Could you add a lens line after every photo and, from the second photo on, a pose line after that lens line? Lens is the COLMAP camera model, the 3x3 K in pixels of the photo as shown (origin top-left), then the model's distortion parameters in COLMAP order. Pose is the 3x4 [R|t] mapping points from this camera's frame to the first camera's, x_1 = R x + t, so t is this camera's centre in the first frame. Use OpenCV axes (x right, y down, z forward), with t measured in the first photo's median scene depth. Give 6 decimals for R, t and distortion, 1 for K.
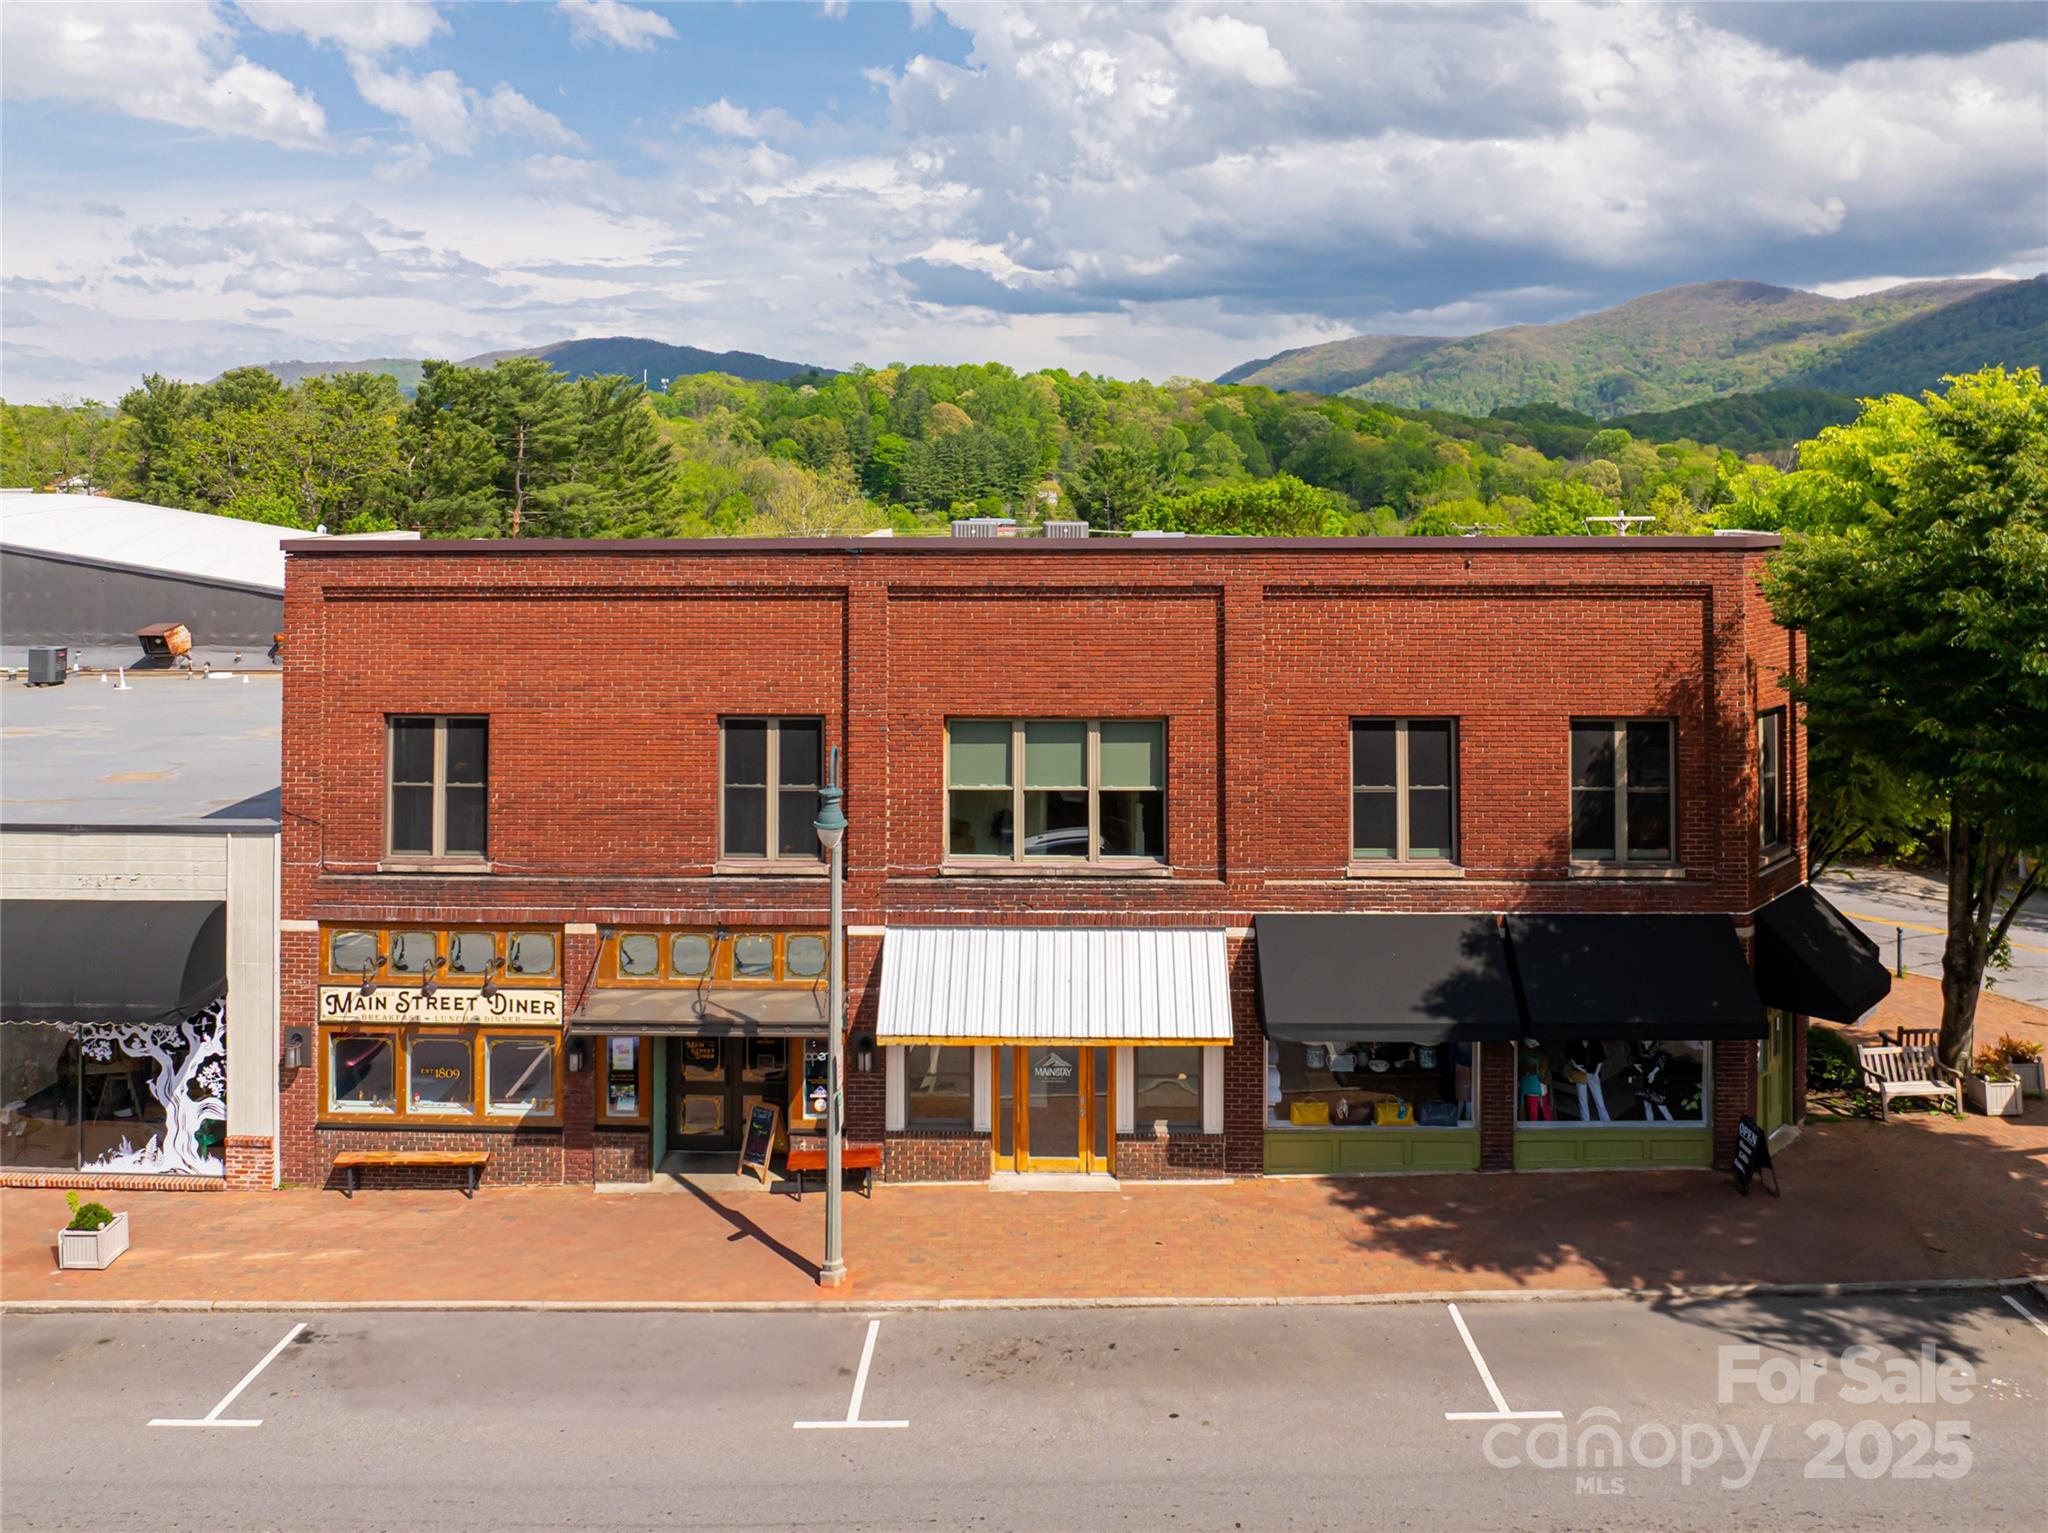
lens RADIAL K [[1418.8, 0, 1036.3], [0, 1418.8, 765.6], [0, 0, 1]] dist [-0.037784, 0.002881]
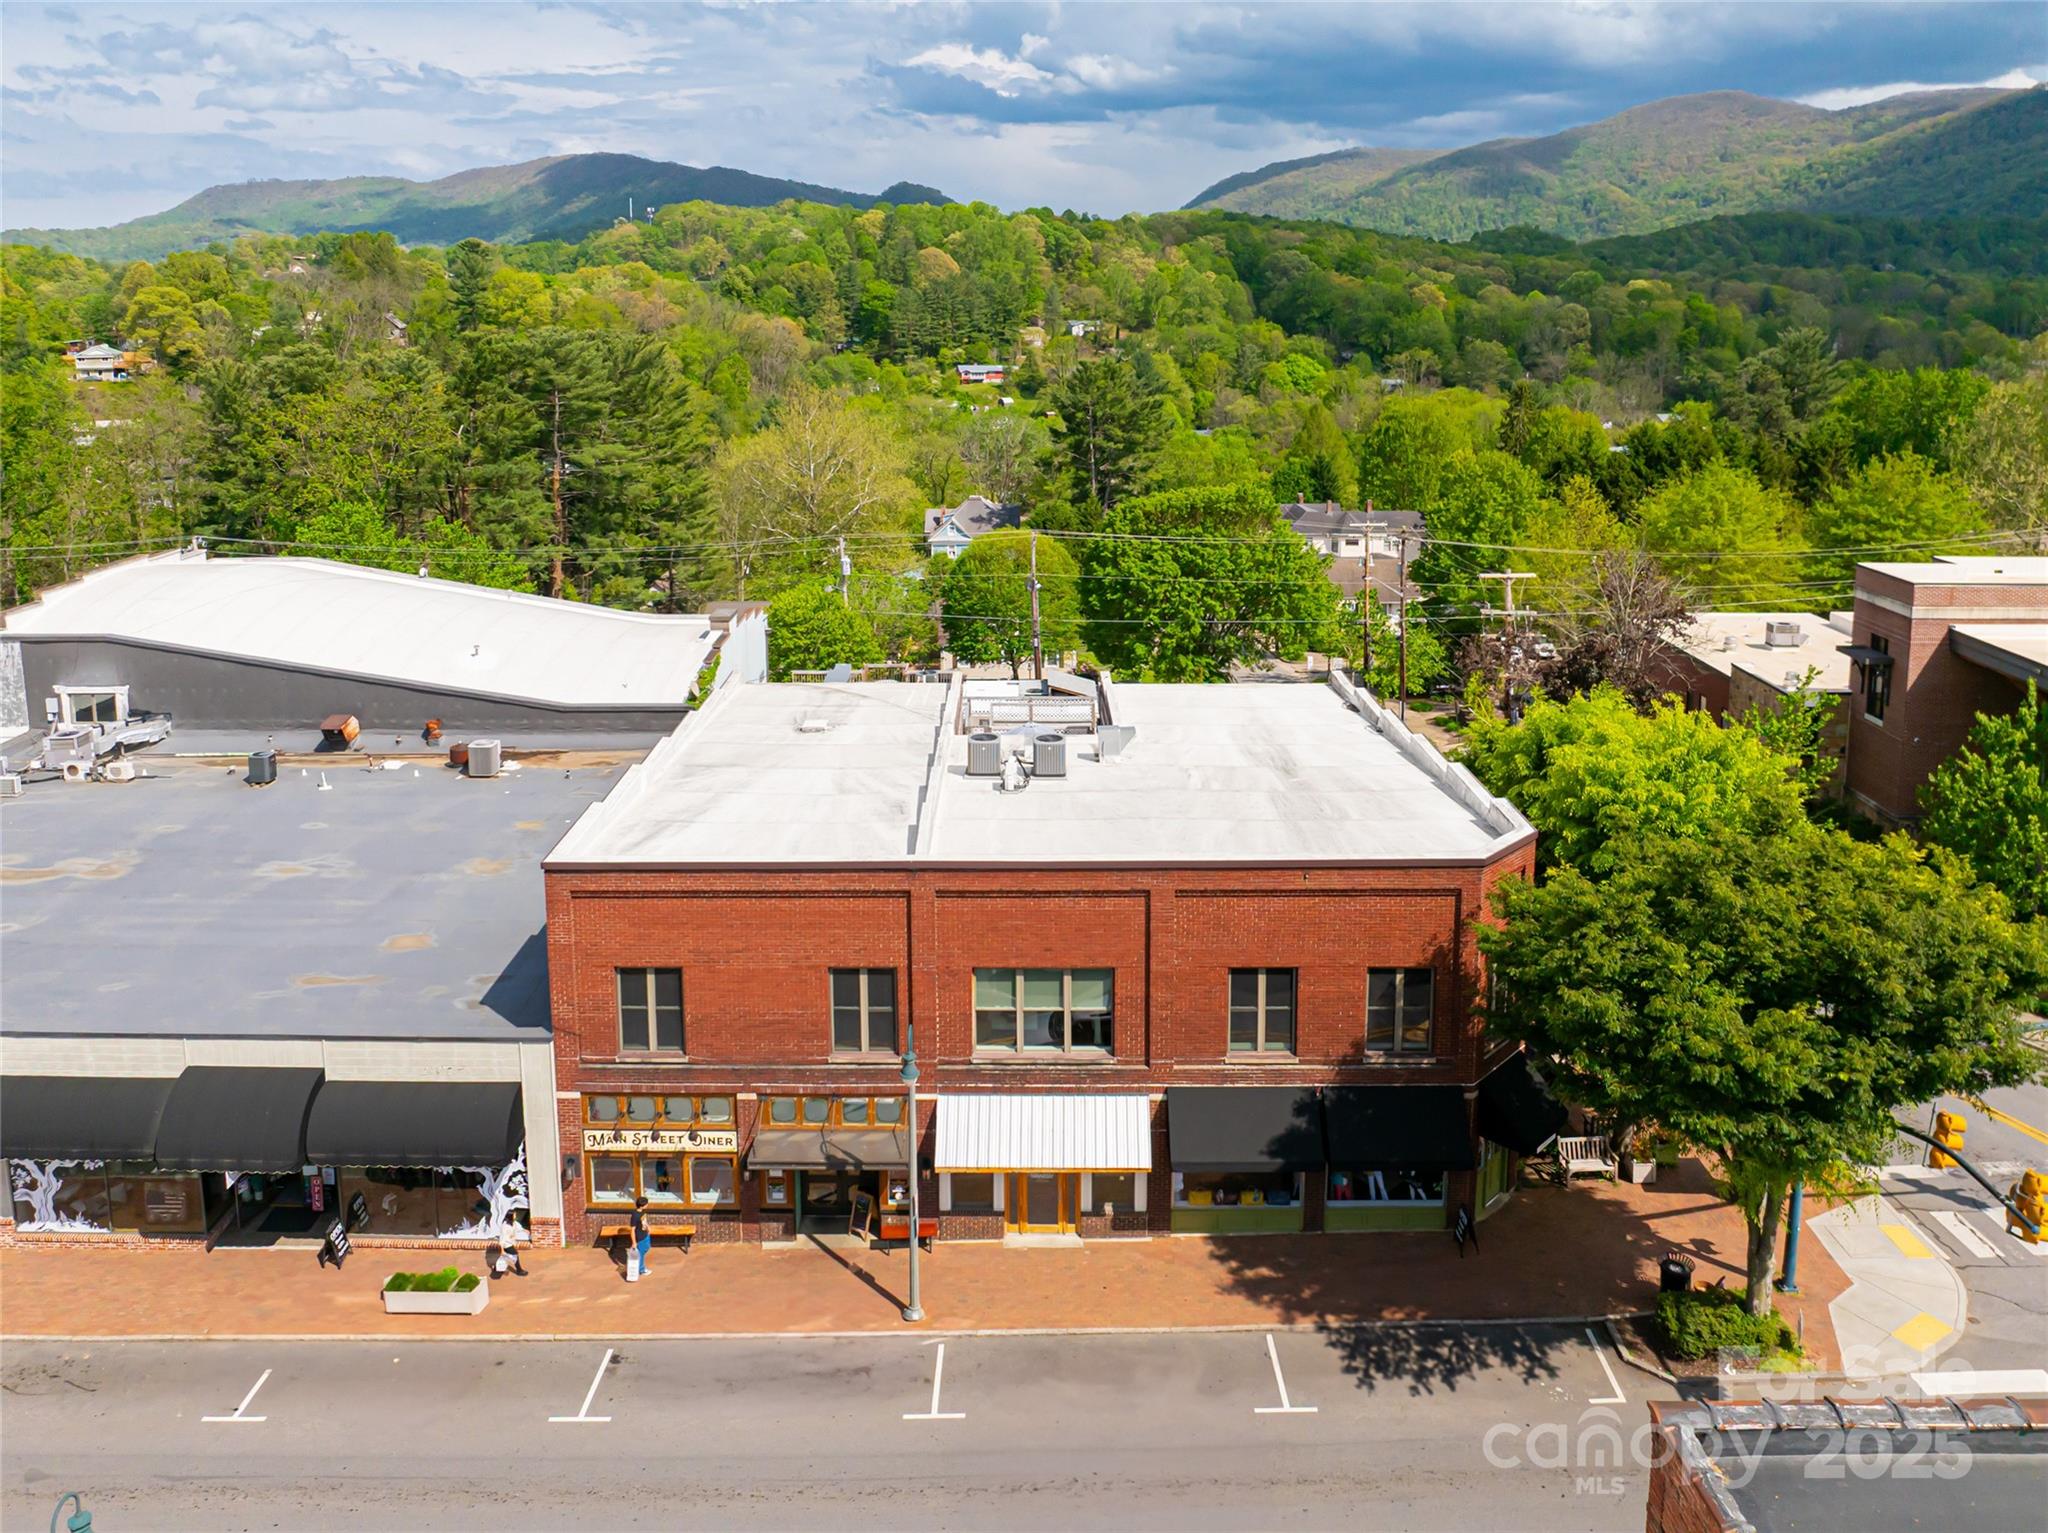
lens RADIAL K [[1418.8, 0, 1036.3], [0, 1418.8, 765.6], [0, 0, 1]] dist [-0.037784, 0.002881]
pose [[0.999943, -0.005965, 0.008906, -0.006635], [0.004324, 0.984737, 0.173996, -0.529803], [-0.009808, -0.173948, 0.984706, -0.514510]]
